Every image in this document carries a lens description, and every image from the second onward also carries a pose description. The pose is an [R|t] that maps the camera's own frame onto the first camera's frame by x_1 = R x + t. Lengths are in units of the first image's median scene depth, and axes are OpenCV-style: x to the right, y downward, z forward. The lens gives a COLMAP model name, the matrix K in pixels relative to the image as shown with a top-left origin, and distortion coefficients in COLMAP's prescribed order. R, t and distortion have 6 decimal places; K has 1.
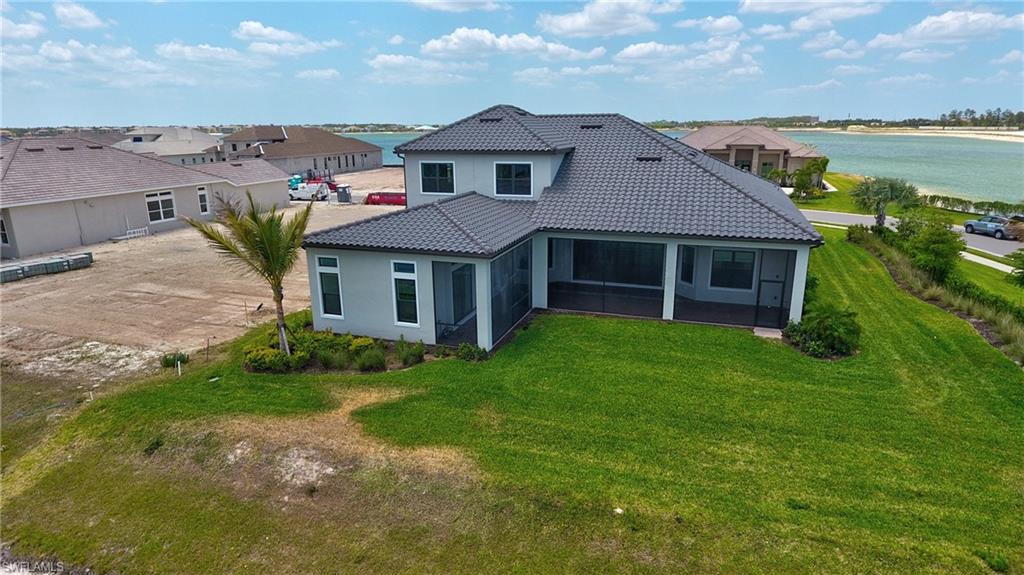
lens RADIAL K [[596.0, 0, 512.0], [0, 596.0, 287.5], [0, 0, 1]] dist [-0.002534, 0.000121]
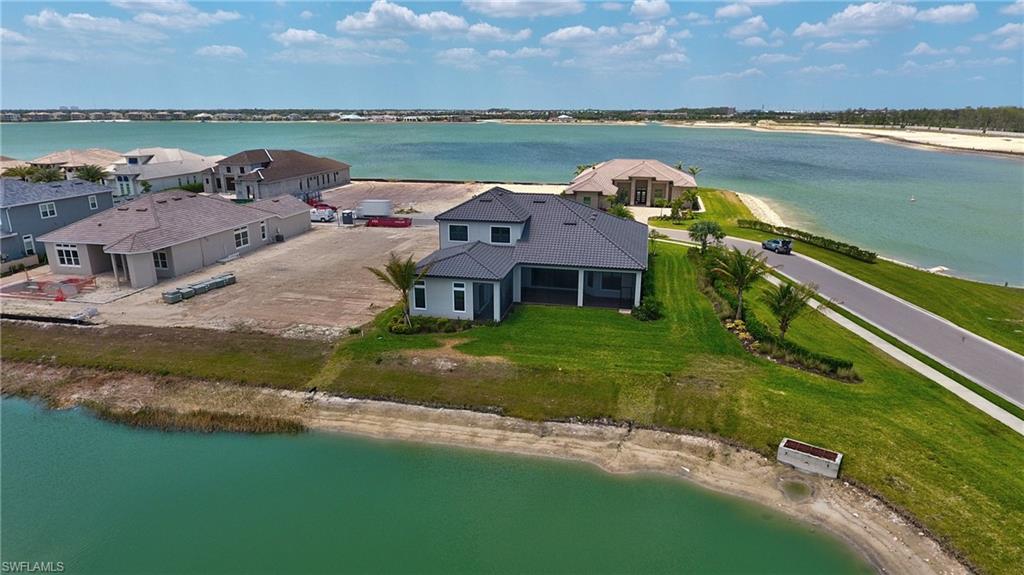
lens RADIAL K [[596.0, 0, 512.0], [0, 596.0, 287.5], [0, 0, 1]] dist [-0.002534, 0.000121]
pose [[0.993166, -0.021360, 0.114736, -0.224272], [0.019409, 0.999648, 0.018102, -0.056922], [-0.115083, -0.015751, 0.993231, -1.101946]]
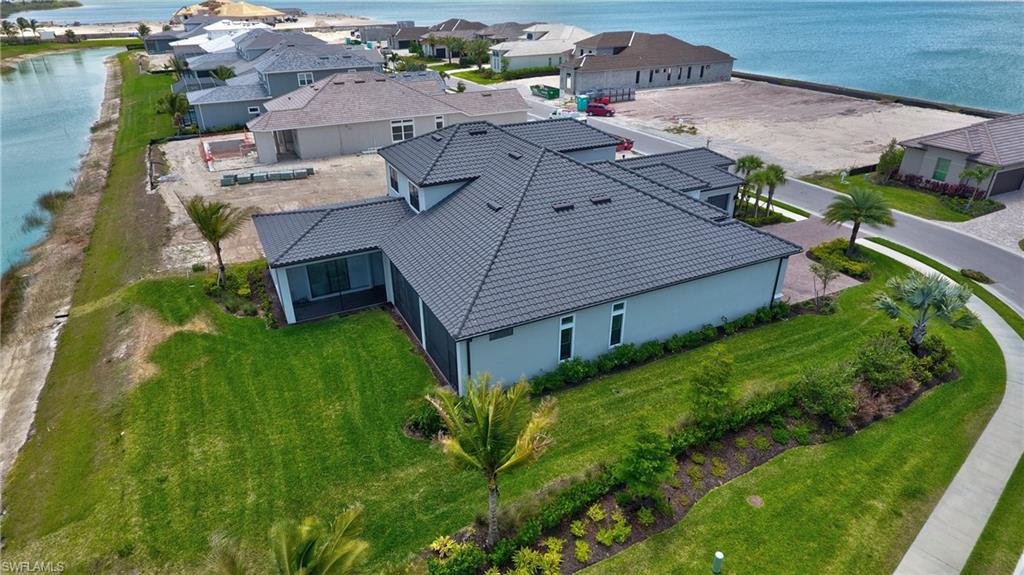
lens RADIAL K [[596.0, 0, 512.0], [0, 596.0, 287.5], [0, 0, 1]] dist [-0.002534, 0.000121]
pose [[0.725258, 0.320843, -0.609147, 1.167642], [-0.188686, 0.943527, 0.272312, -0.460929], [0.662116, -0.082559, 0.744840, 0.241481]]
